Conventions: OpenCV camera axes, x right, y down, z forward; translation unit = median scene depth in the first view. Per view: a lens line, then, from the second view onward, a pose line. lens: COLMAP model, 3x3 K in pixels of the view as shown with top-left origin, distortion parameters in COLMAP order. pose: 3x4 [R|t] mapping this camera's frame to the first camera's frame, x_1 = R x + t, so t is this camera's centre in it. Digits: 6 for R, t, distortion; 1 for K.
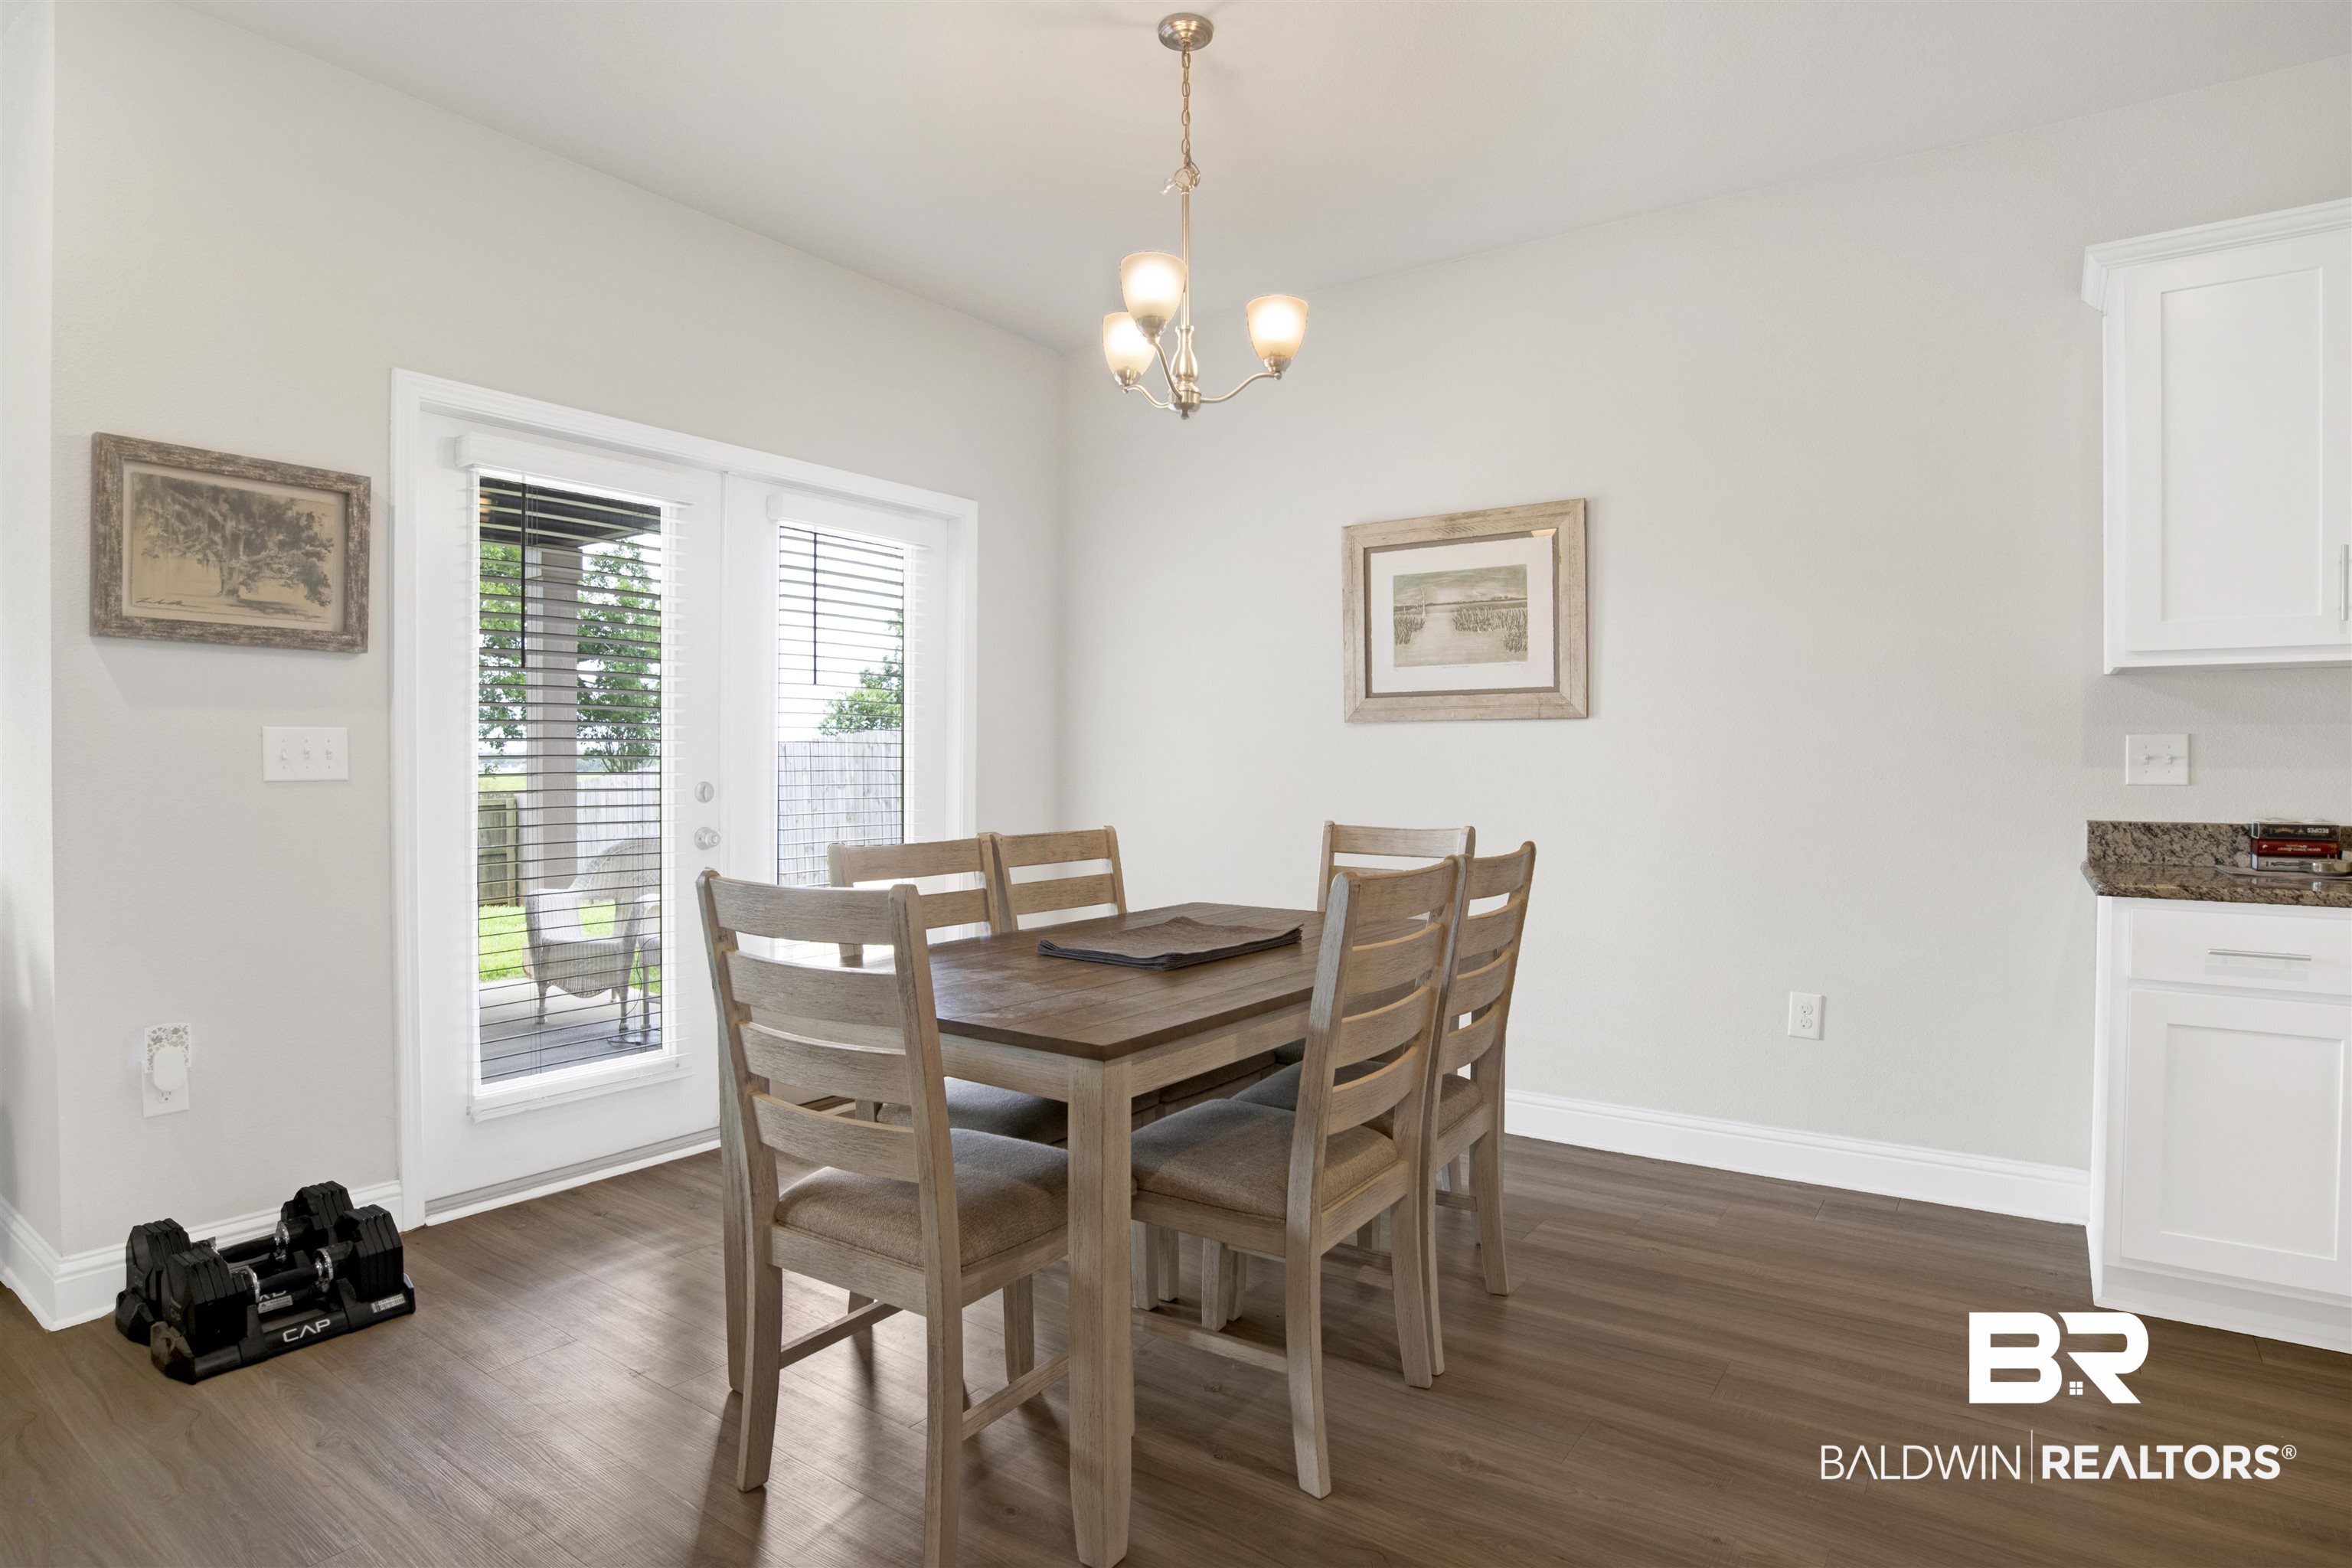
lens RADIAL K [[1245.4, 0, 1191.6], [0, 1245.4, 772.5], [0, 0, 1]] dist [-0.059830, 0.017608]
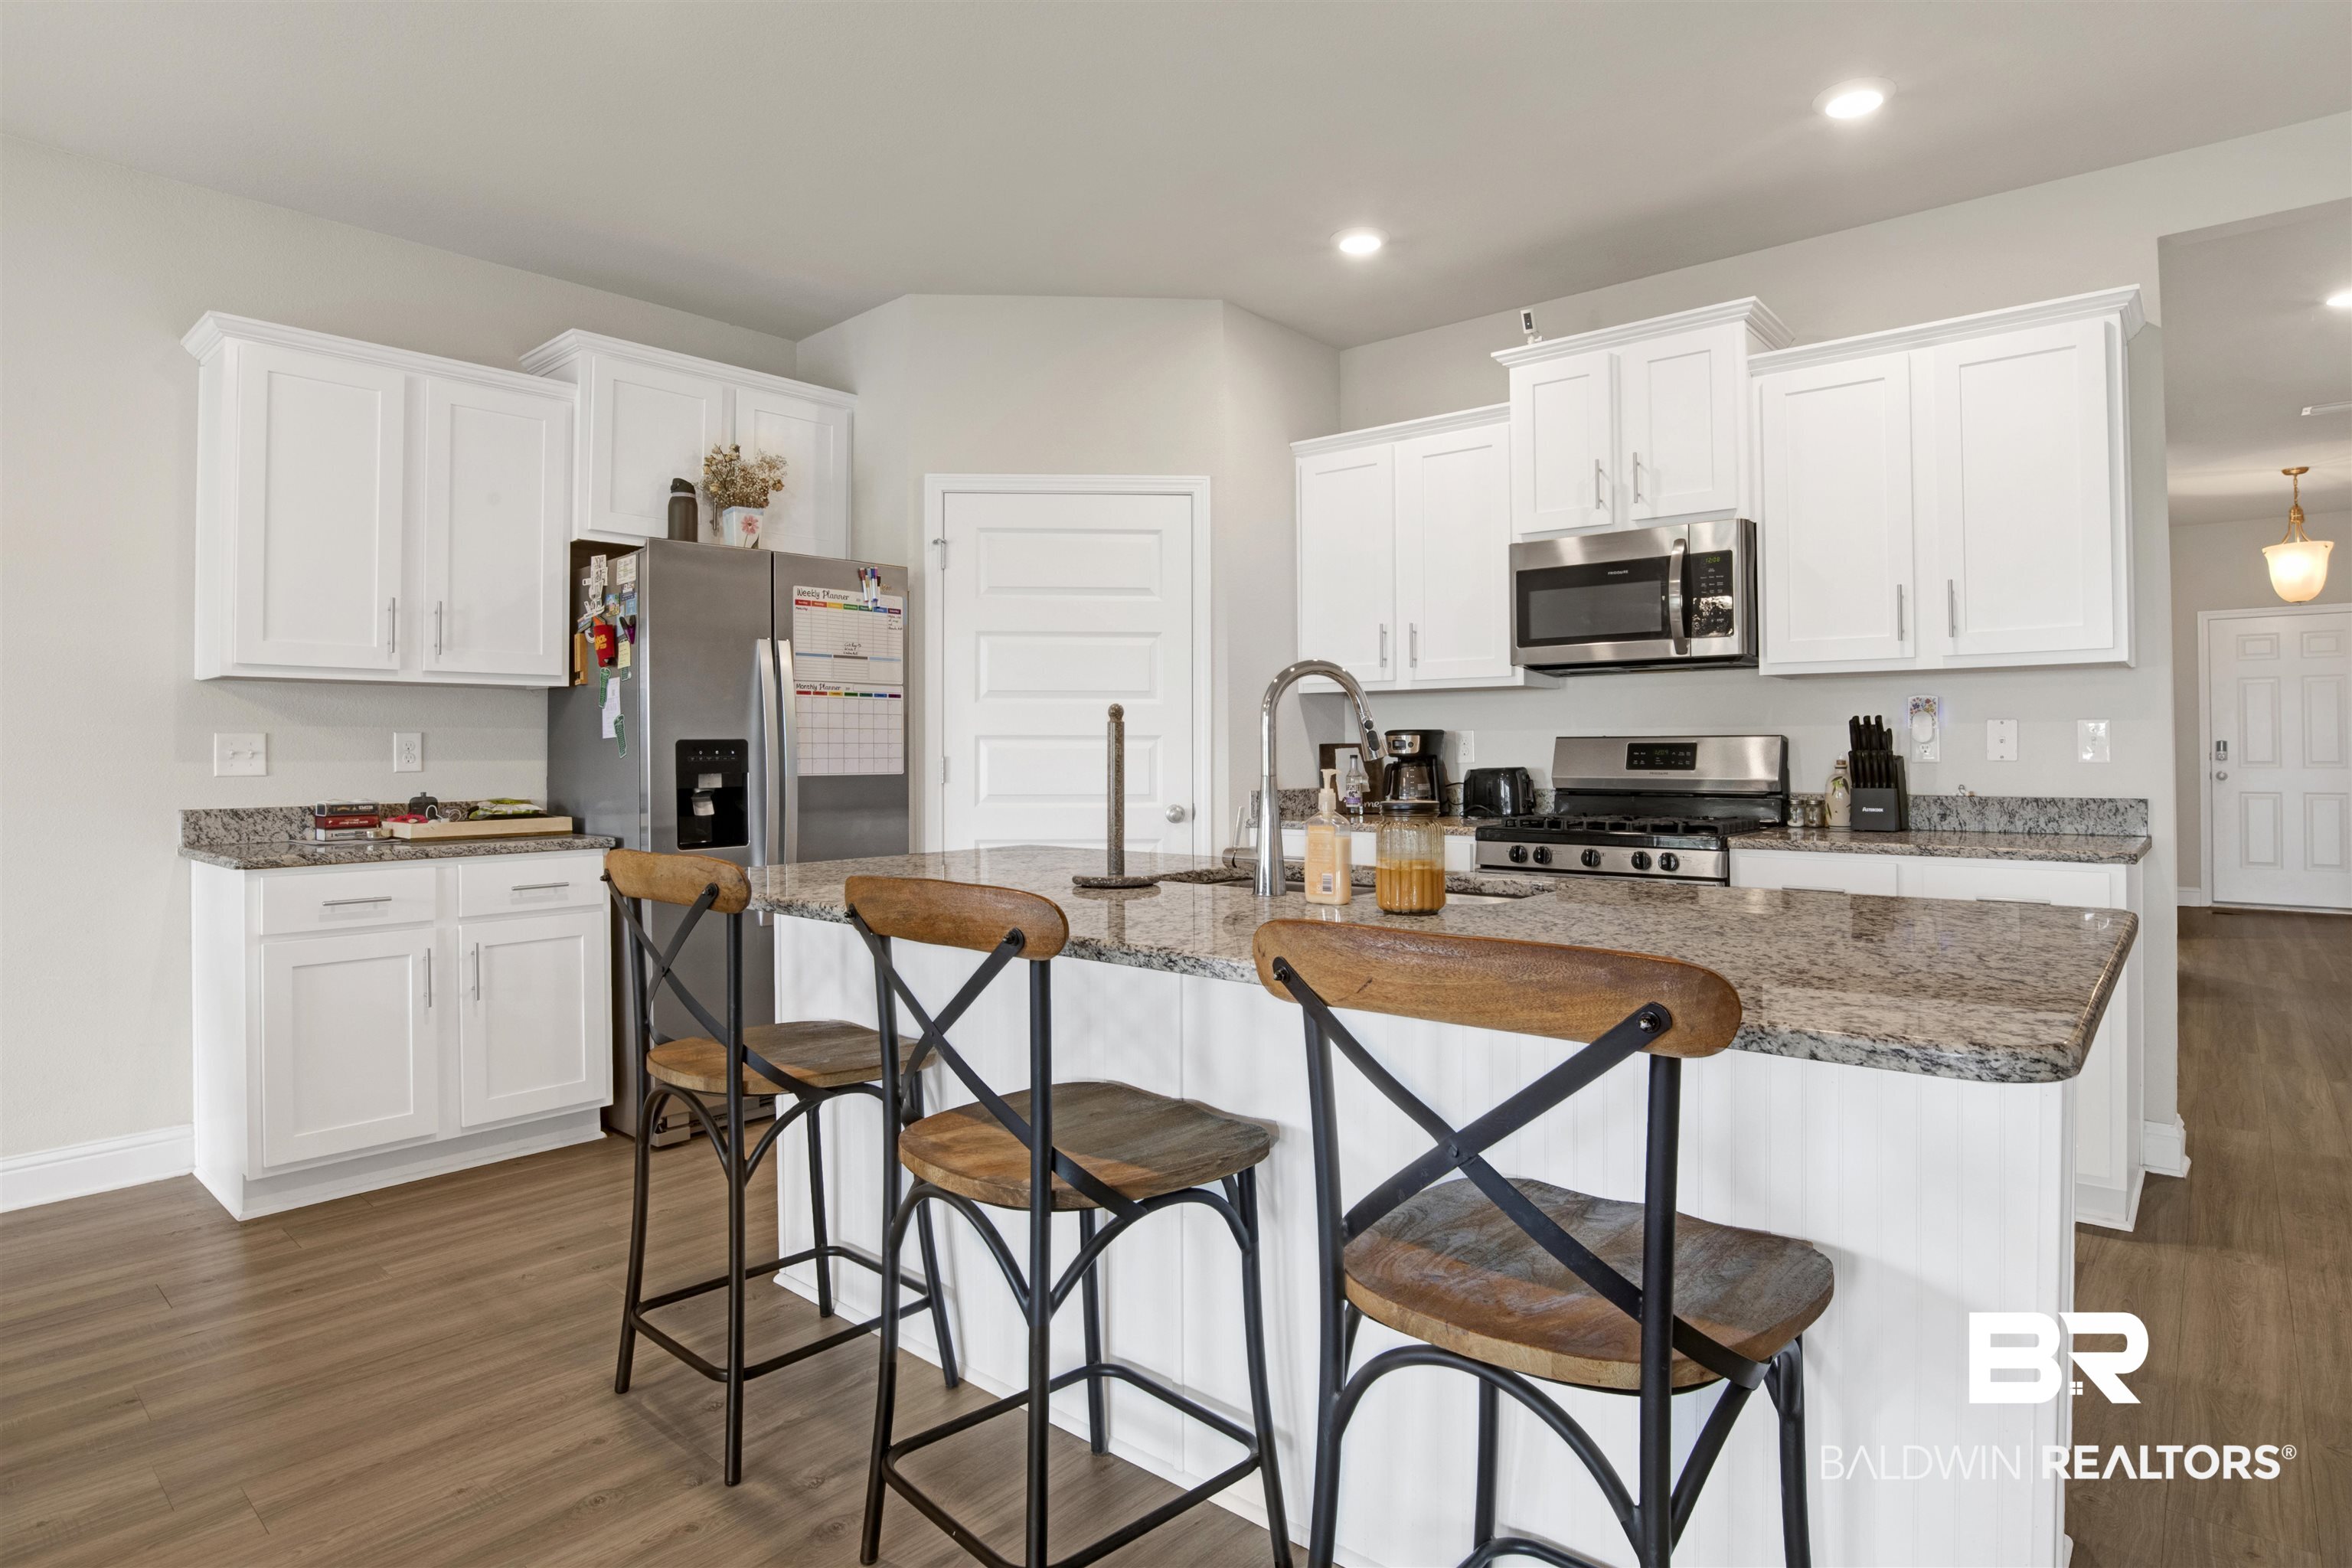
lens RADIAL K [[1245.4, 0, 1217.9], [0, 1245.4, 737.0], [0, 0, 1]] dist [-0.059830, 0.017608]
pose [[0.089401, 0.005926, 0.995978, -0.222956], [0.015348, 0.999855, -0.007327, -0.003519], [-0.995877, 0.015941, 0.089297, -0.042445]]
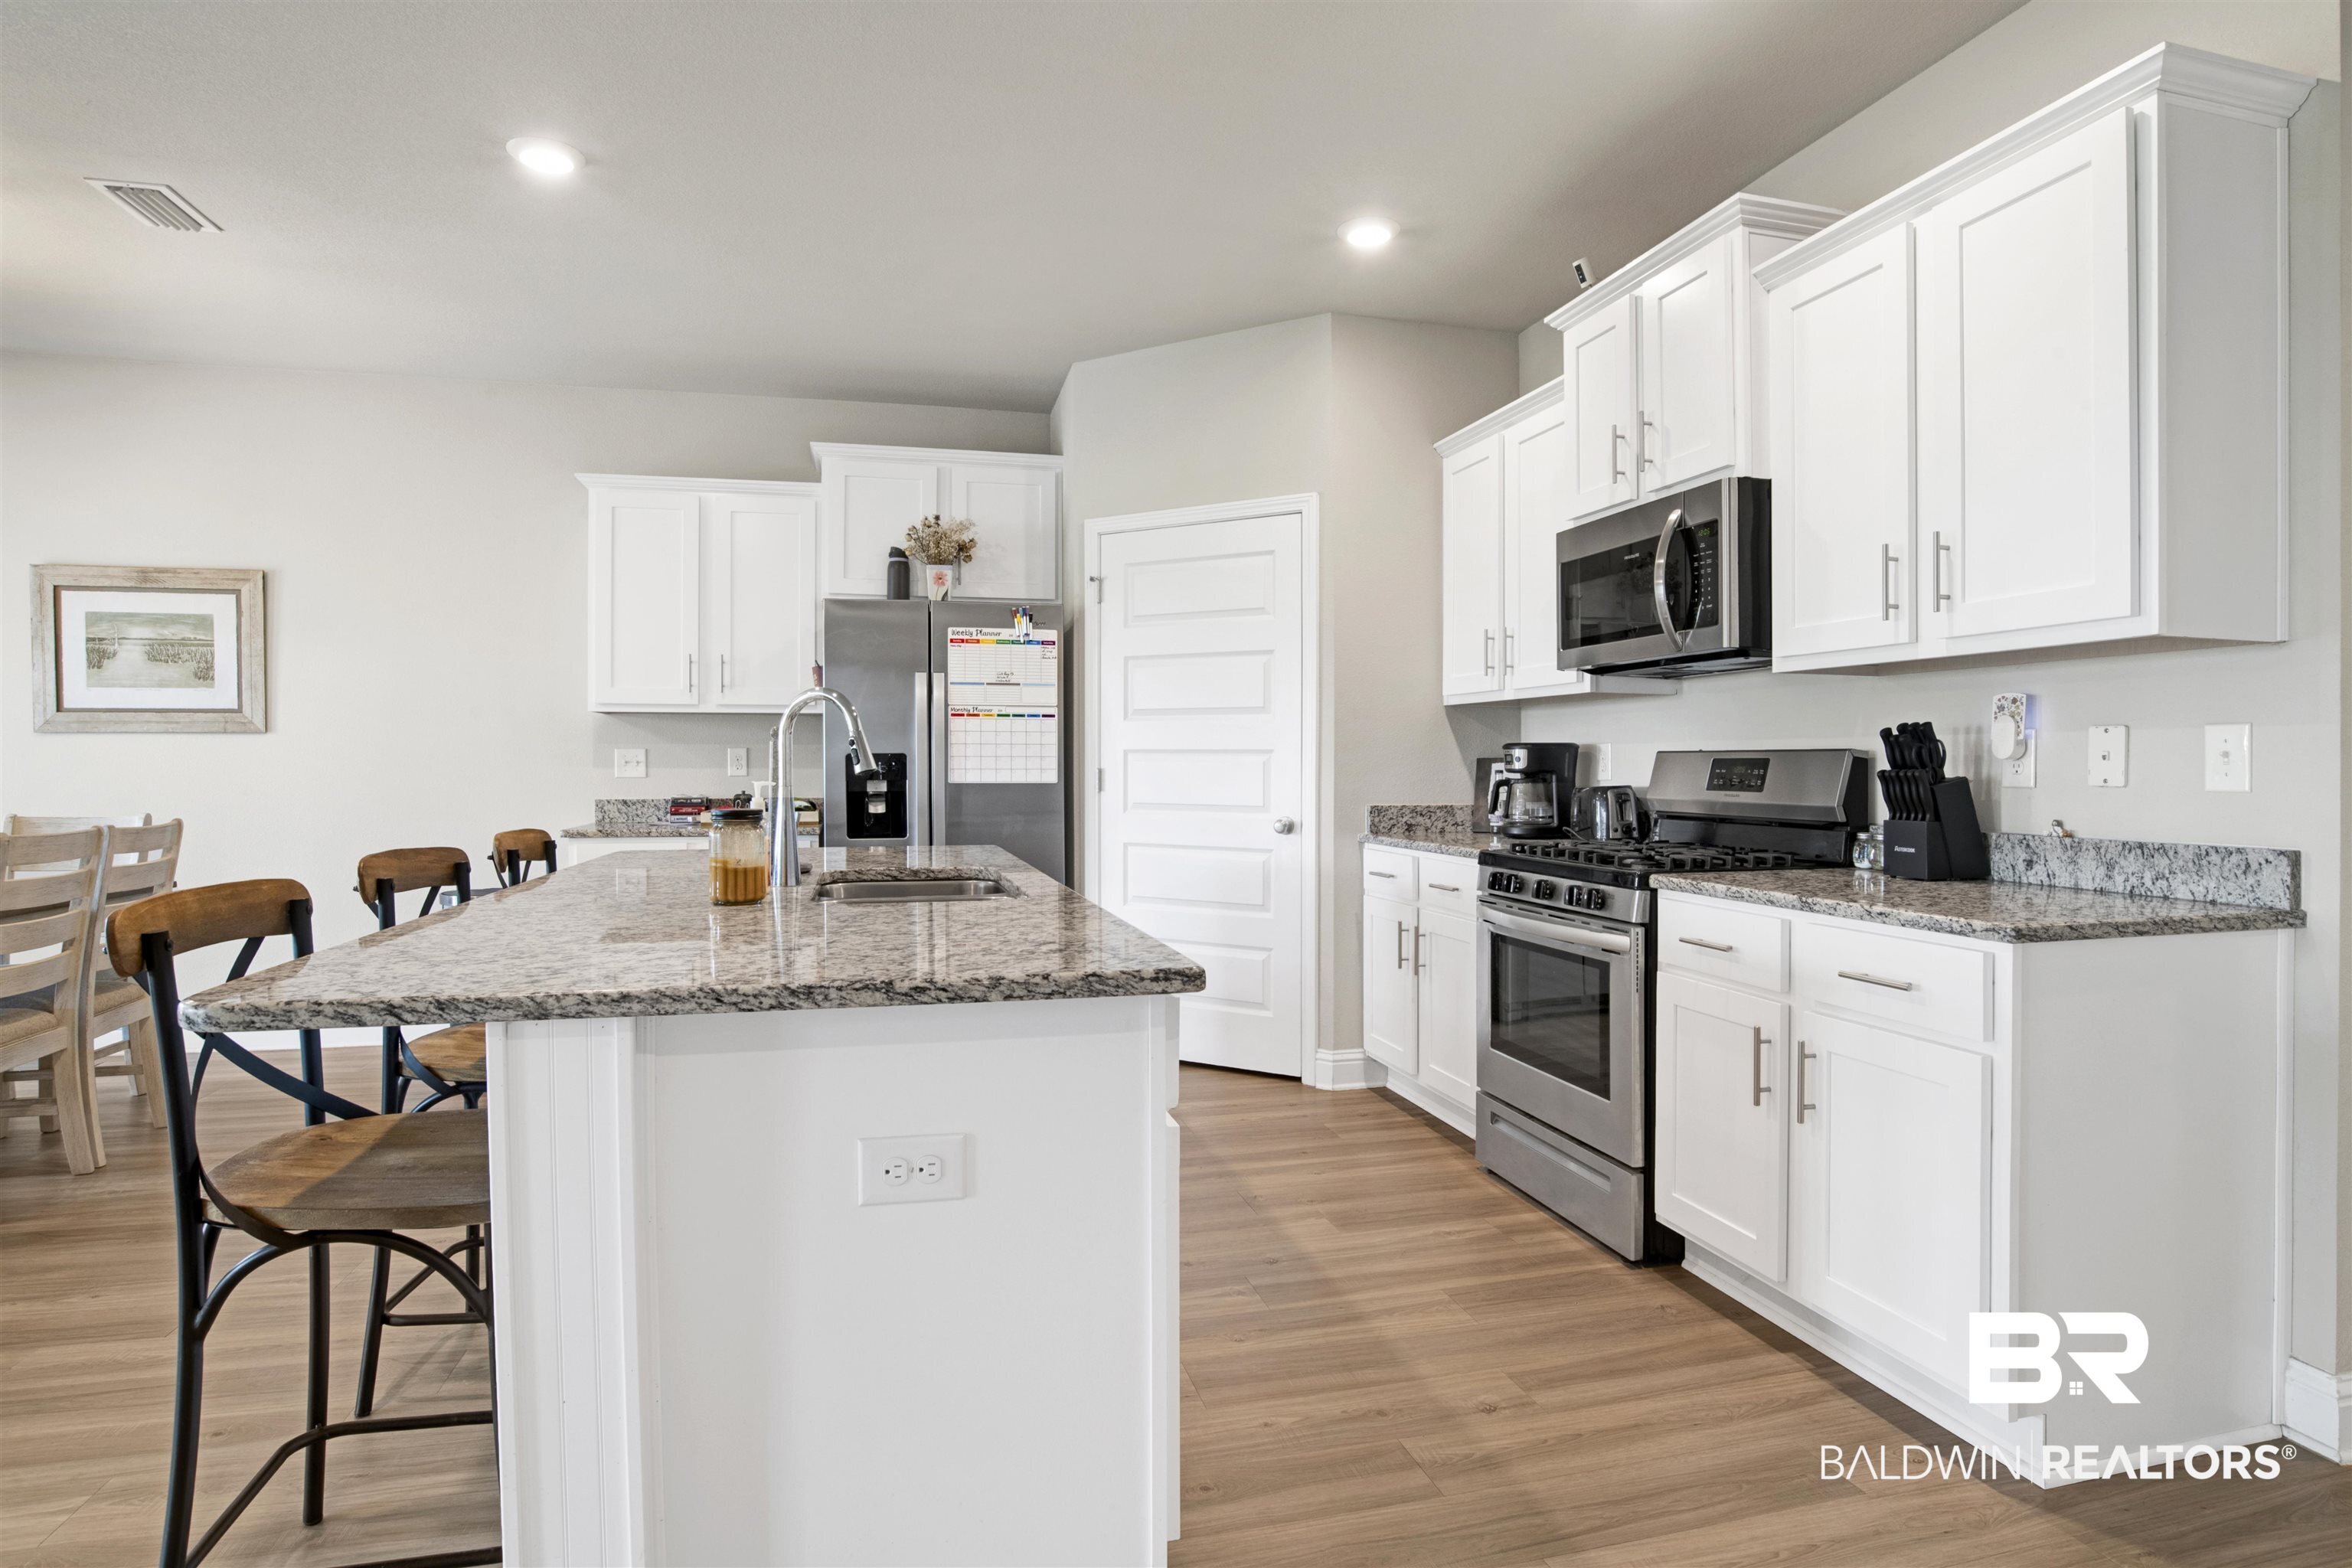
lens RADIAL K [[1245.4, 0, 1191.1], [0, 1245.4, 773.0], [0, 0, 1]] dist [-0.059830, 0.017608]
pose [[0.649180, -0.007796, 0.760595, -0.027604], [0.008719, 0.999958, 0.002807, 0.004339], [-0.760585, 0.004809, 0.649221, -0.616486]]
